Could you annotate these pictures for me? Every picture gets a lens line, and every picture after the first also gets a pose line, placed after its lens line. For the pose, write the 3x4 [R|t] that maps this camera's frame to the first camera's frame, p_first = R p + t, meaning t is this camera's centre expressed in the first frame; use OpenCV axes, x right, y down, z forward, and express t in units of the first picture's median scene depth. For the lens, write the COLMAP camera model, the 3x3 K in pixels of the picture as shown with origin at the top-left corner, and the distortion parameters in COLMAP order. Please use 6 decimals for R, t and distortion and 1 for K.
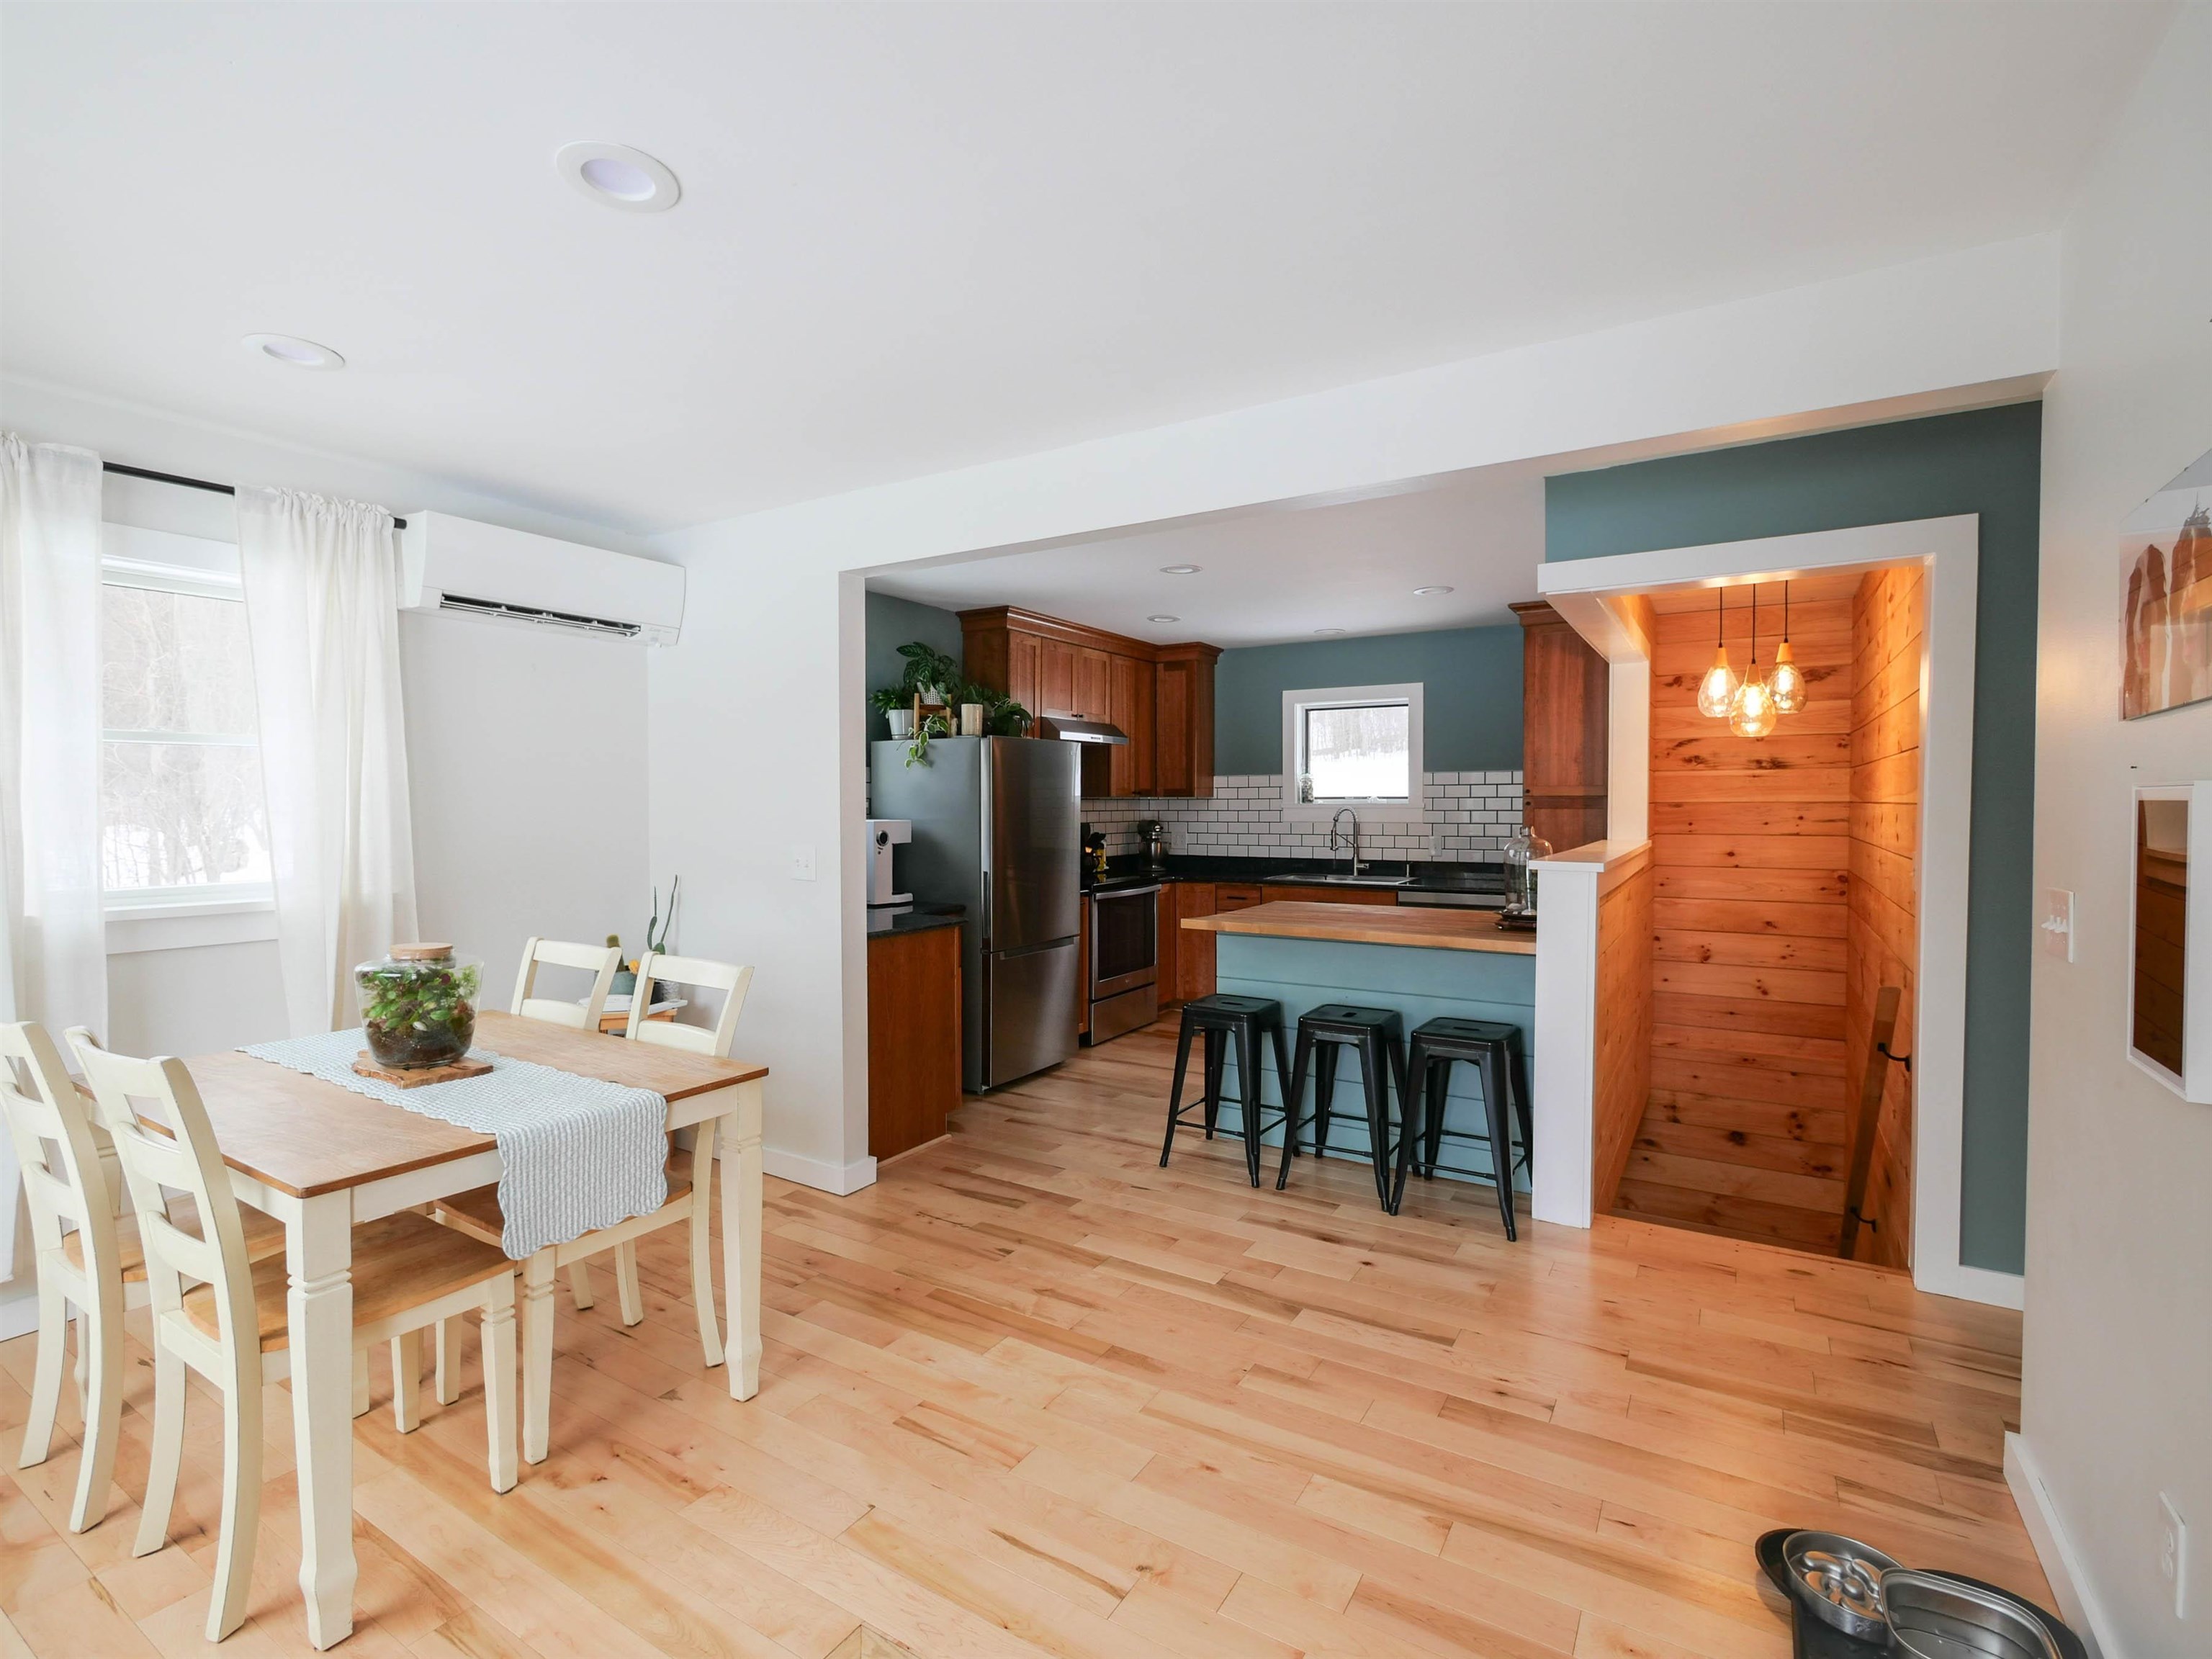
lens RADIAL K [[1036.9, 0, 1106.0], [0, 1036.9, 829.5], [0, 0, 1]] dist [-0.004486, 0.000503]
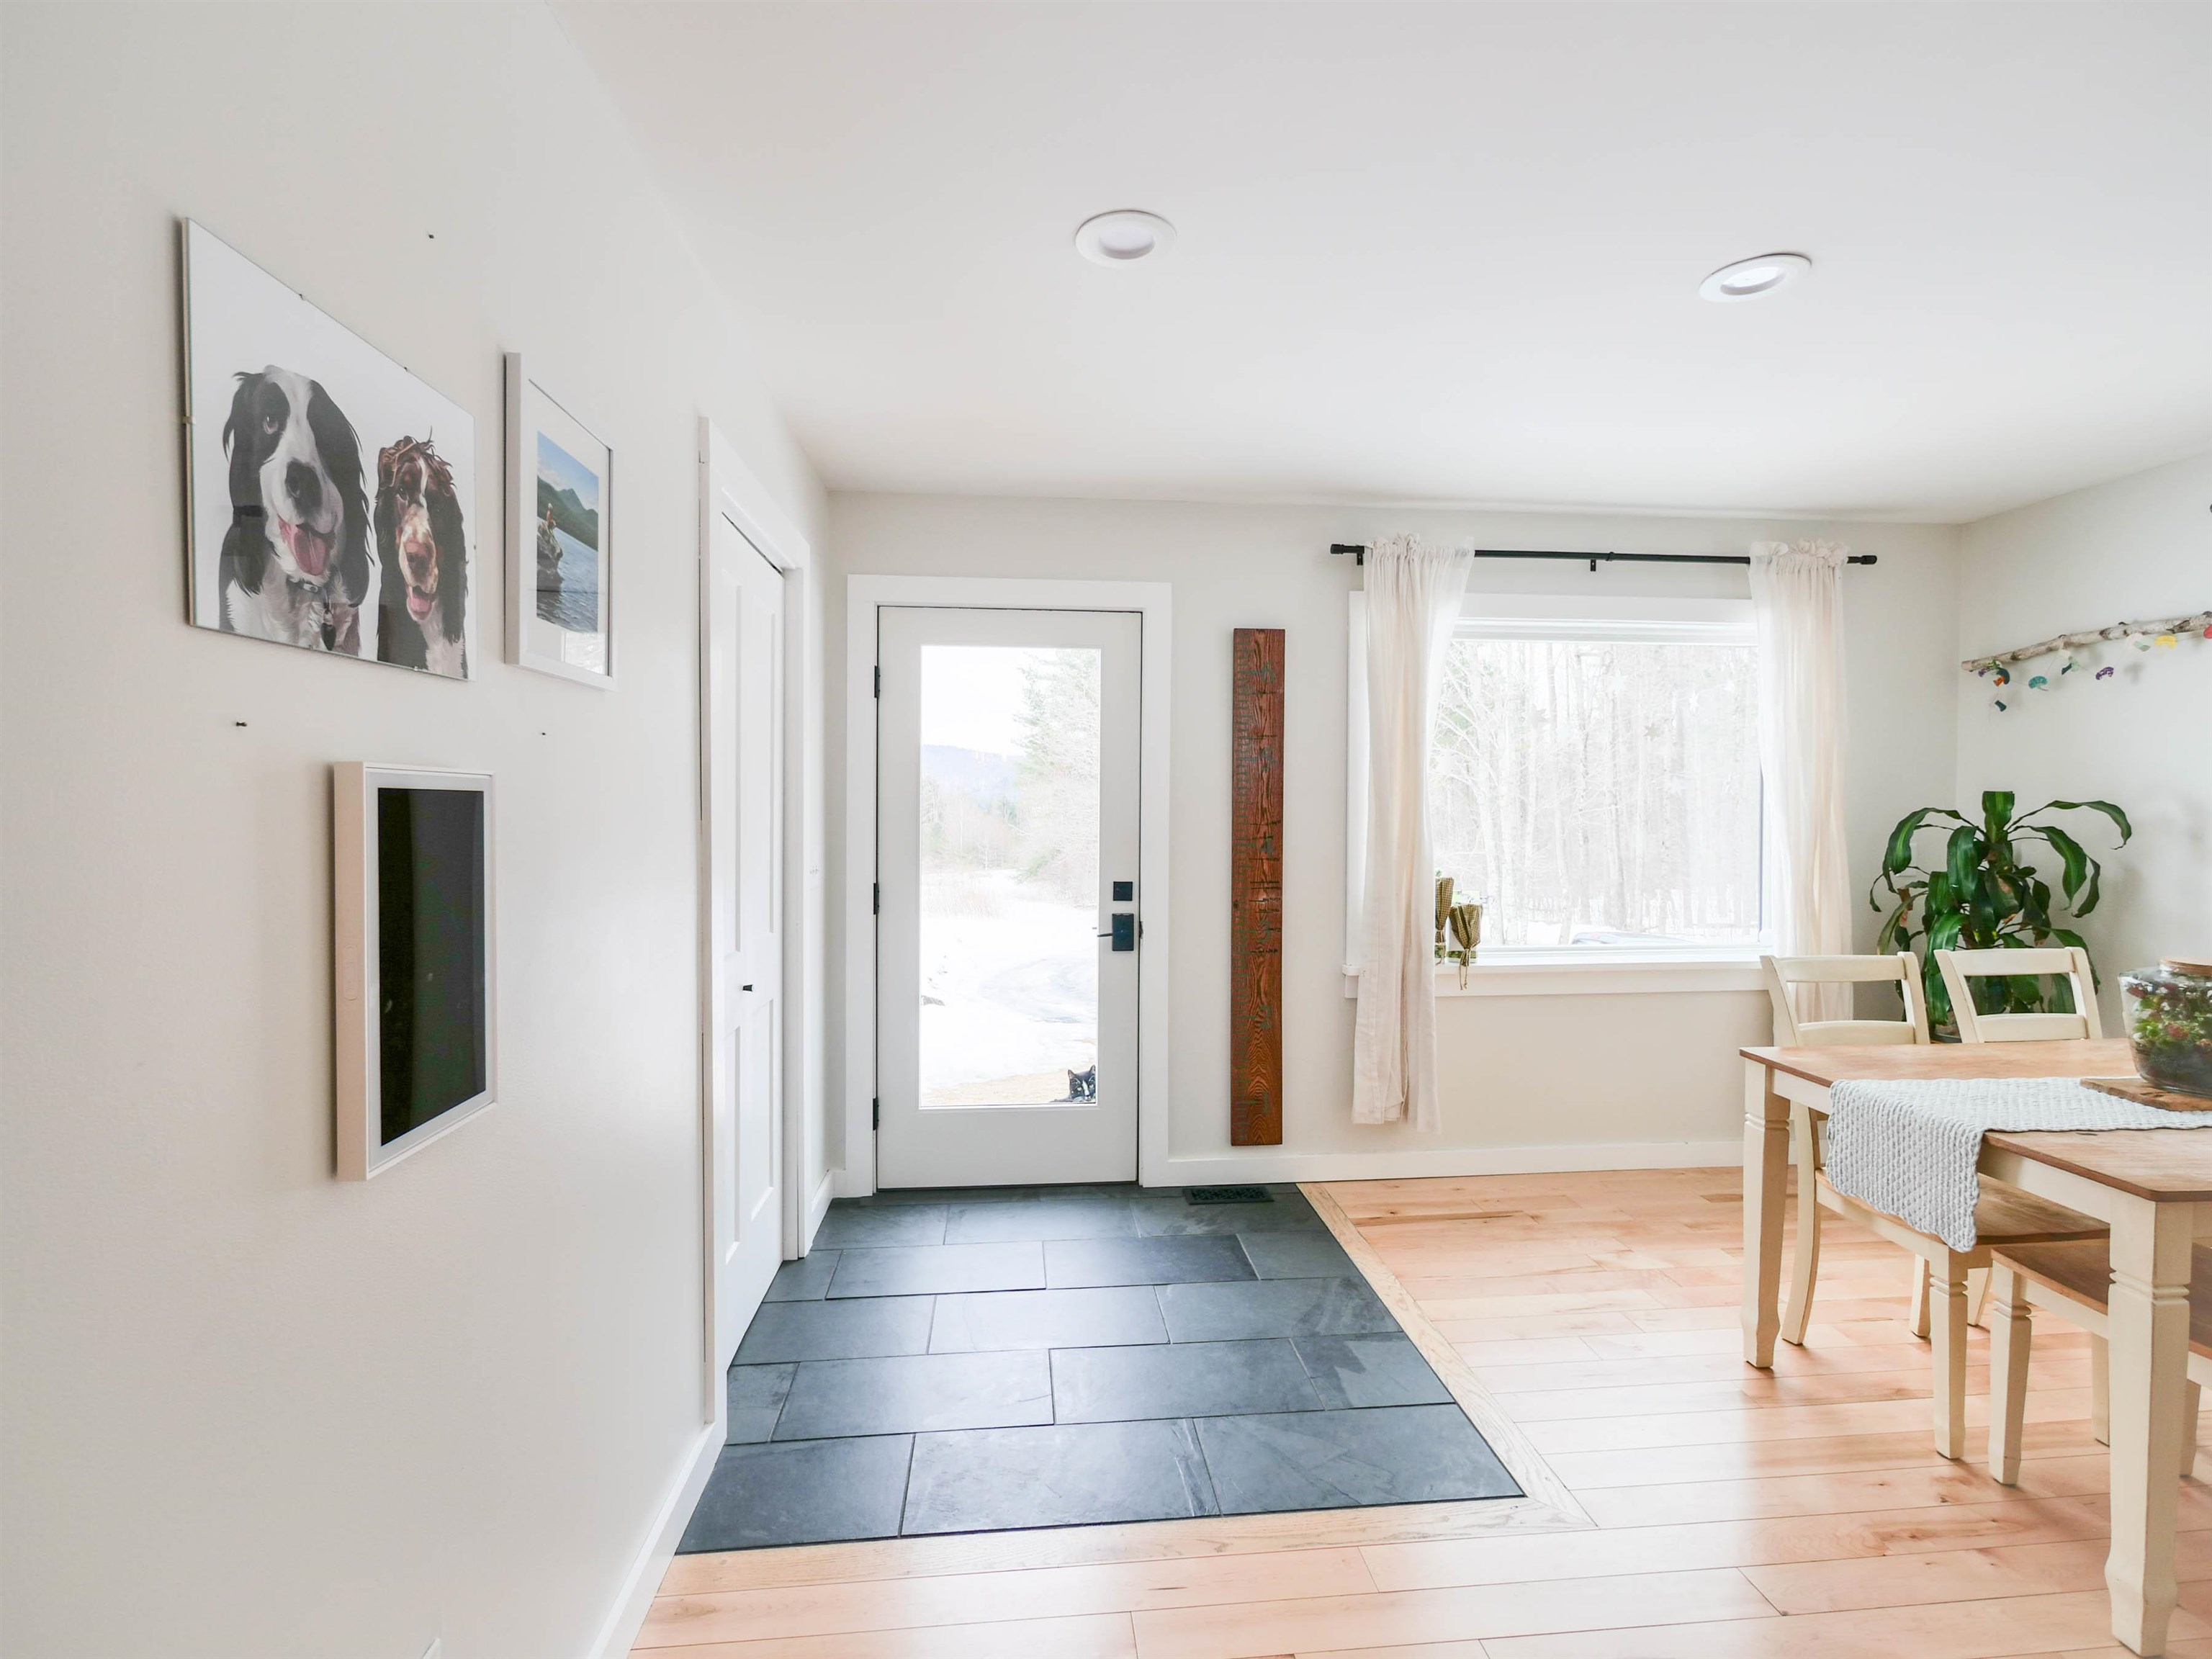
lens RADIAL K [[1003.5, 0, 1106.0], [0, 1003.5, 829.5], [0, 0, 1]] dist [0.000160, -0.000657]
pose [[-0.794176, 0.013115, -0.607547, 0.257442], [-0.017262, 0.998877, 0.044127, -0.009702], [0.607443, 0.045532, -0.793057, 0.458289]]
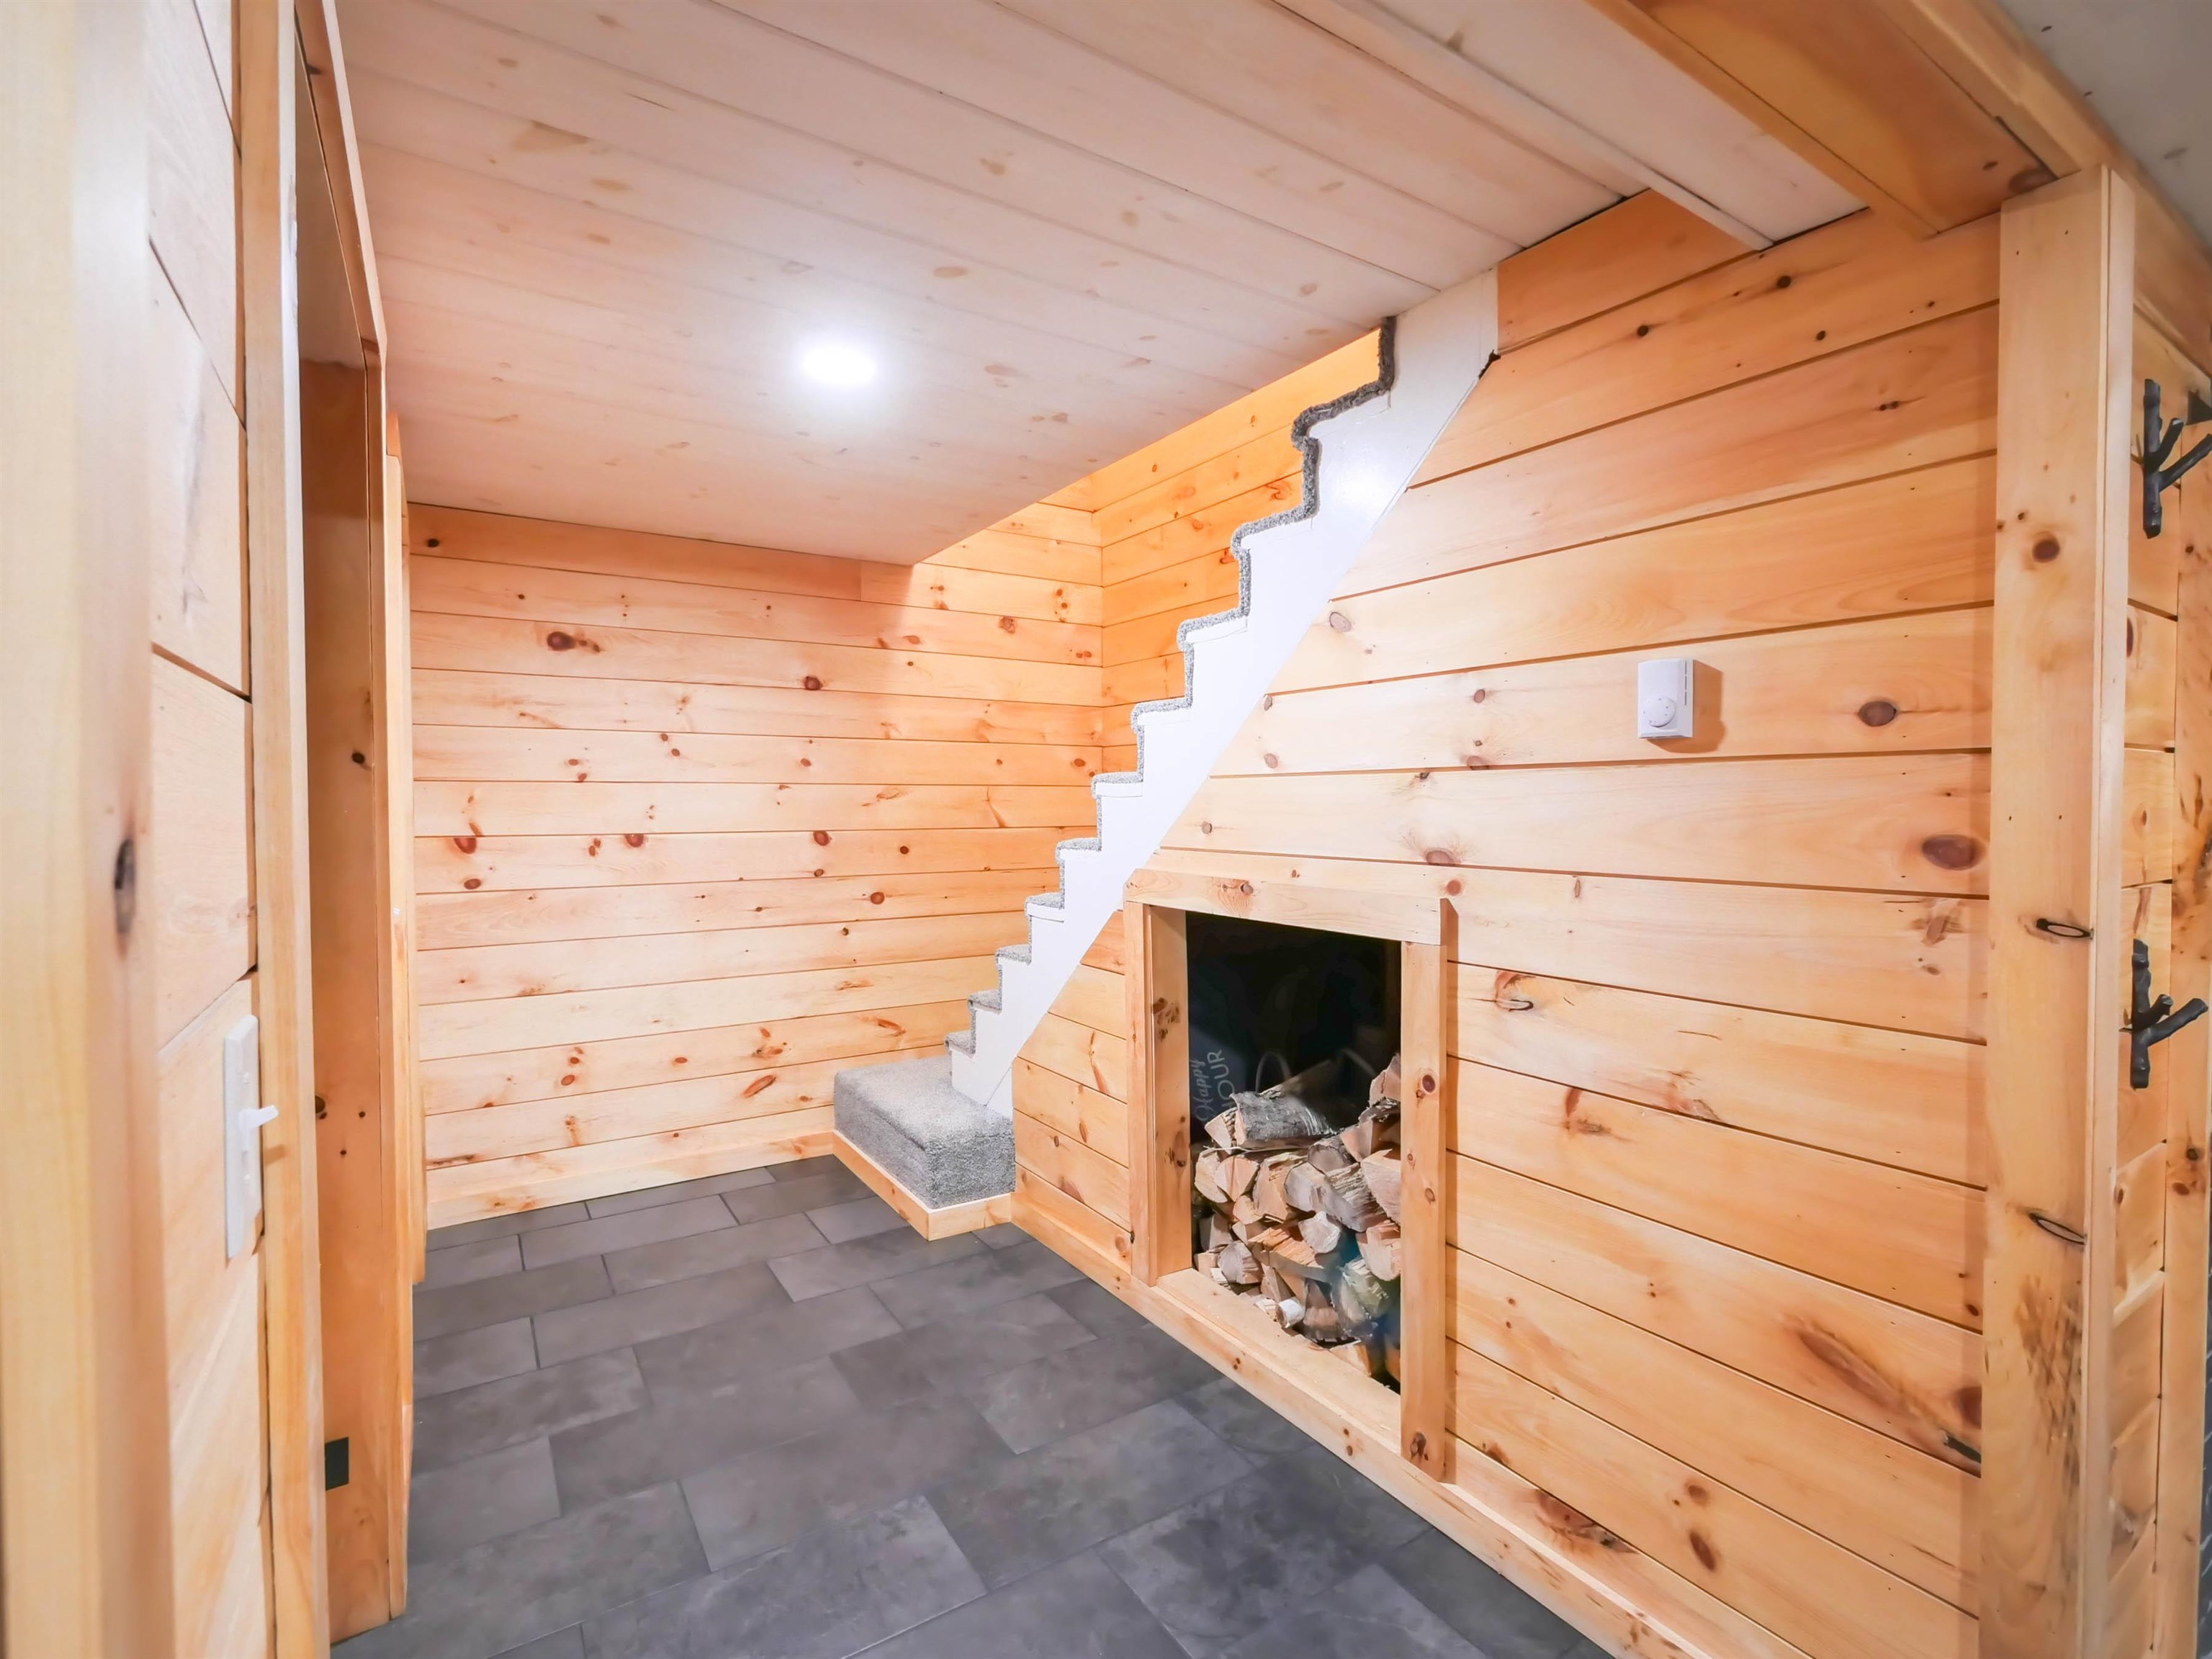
lens RADIAL K [[1021.1, 0, 1106.0], [0, 1021.1, 829.5], [0, 0, 1]] dist [-0.002513, -0.000221]
pose [[0.429381, -0.020832, 0.902883, -0.058669], [0.026260, 0.999599, 0.010575, 0.434268], [-0.902741, 0.019169, 0.429756, 0.585146]]
